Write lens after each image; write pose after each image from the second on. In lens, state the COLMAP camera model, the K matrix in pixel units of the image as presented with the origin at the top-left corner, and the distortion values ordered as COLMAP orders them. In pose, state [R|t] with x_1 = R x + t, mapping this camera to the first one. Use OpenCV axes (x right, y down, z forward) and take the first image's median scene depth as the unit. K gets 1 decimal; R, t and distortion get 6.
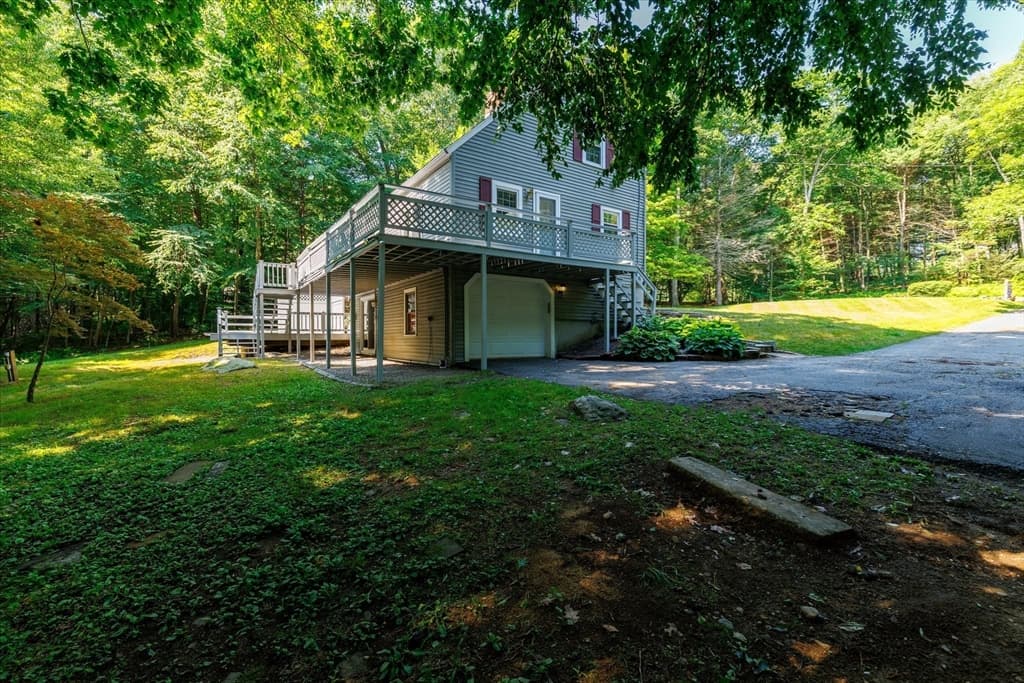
lens RADIAL K [[444.4, 0, 512.7], [0, 444.4, 341.2], [0, 0, 1]] dist [0.001064, 0.000002]
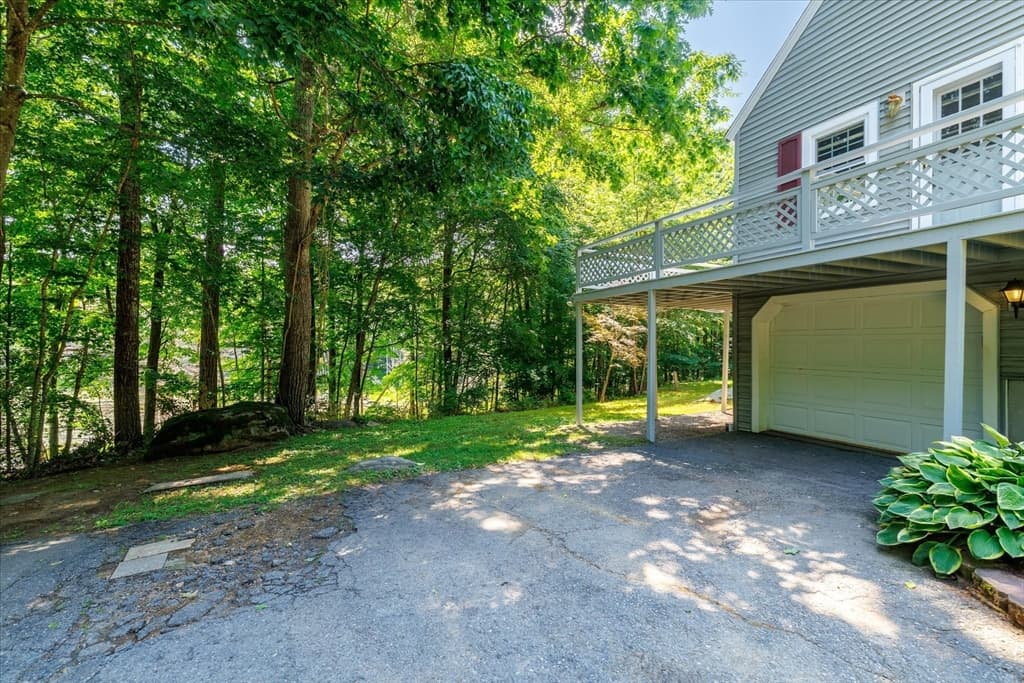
lens RADIAL K [[444.4, 0, 511.1], [0, 444.4, 345.5], [0, 0, 1]] dist [0.001064, 0.000002]
pose [[-0.150780, -0.001842, -0.988566, 0.591155], [-0.007767, 0.999970, -0.000679, -0.078823], [0.988537, 0.007576, -0.150789, 0.711691]]
